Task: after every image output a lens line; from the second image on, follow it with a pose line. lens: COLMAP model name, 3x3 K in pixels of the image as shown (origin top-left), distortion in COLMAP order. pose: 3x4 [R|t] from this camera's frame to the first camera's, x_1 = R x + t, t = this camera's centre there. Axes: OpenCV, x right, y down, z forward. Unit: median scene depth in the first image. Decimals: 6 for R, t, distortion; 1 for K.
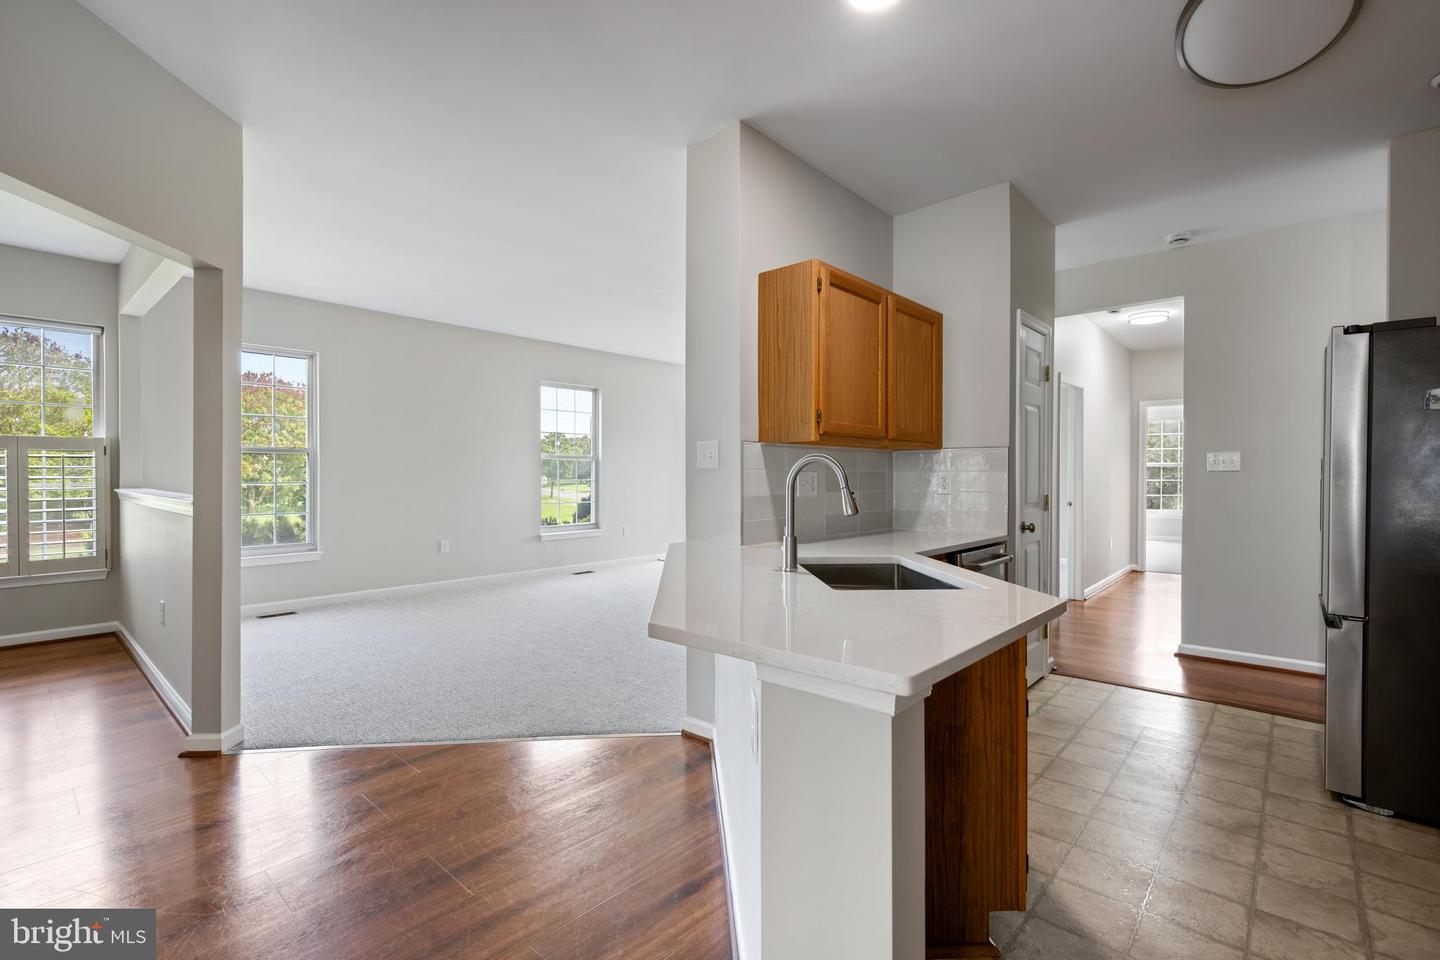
lens RADIAL K [[645.8, 0, 708.5], [0, 645.8, 474.3], [0, 0, 1]] dist [0.001020, 0.000462]
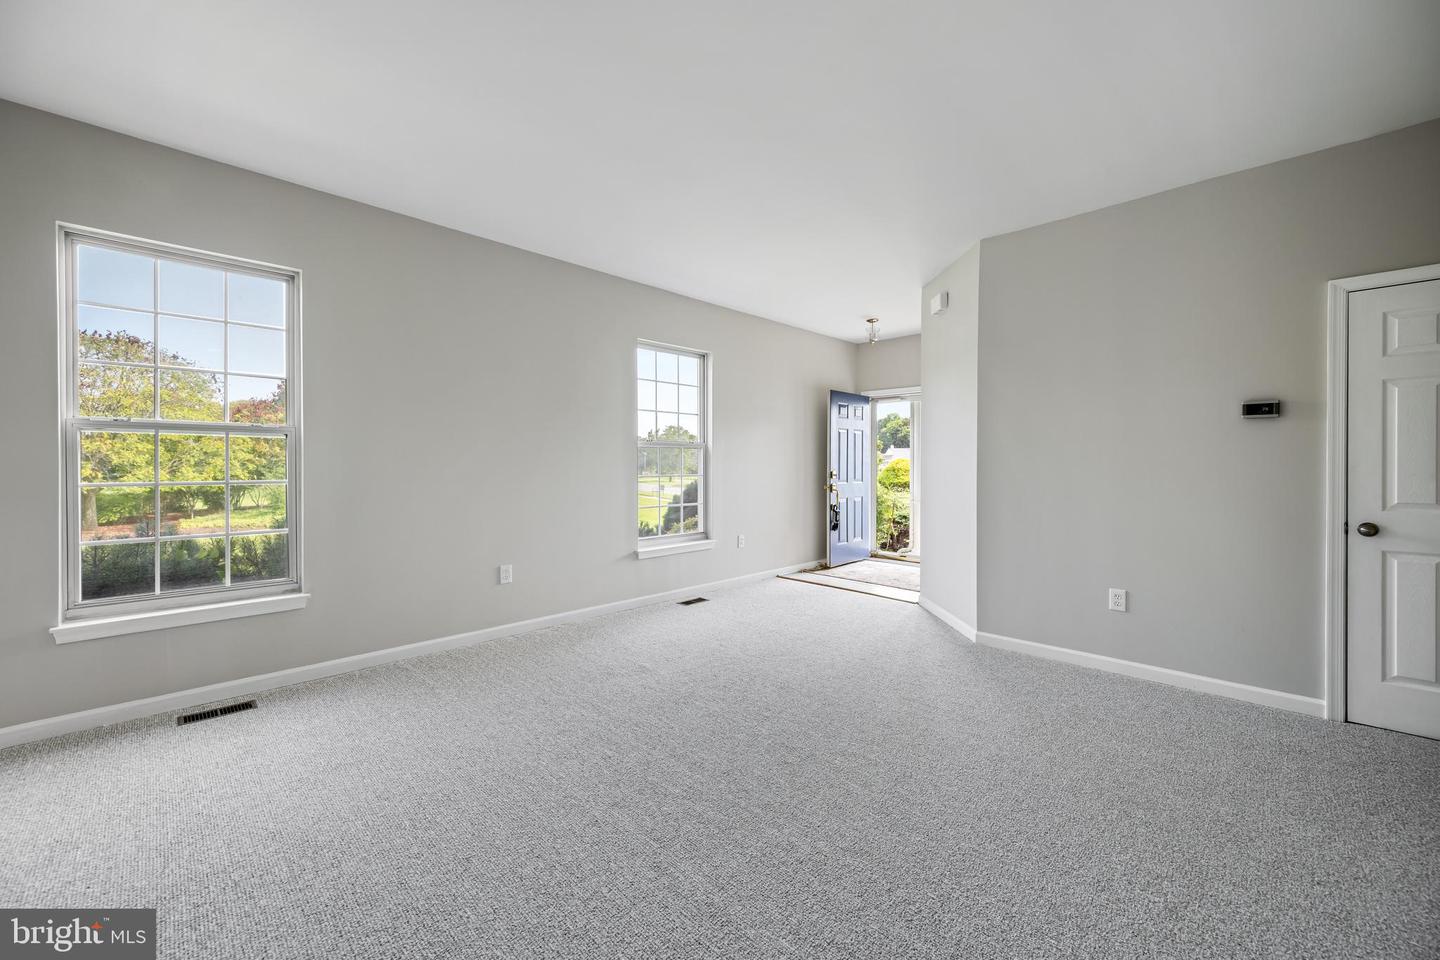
lens RADIAL K [[568.6, 0, 713.7], [0, 568.6, 470.0], [0, 0, 1]] dist [0.003669, -0.000477]
pose [[0.998696, -0.000397, -0.051054, -0.136081], [0.000726, 0.999979, 0.006433, -0.001042], [0.051050, -0.006462, 0.998675, 0.351405]]
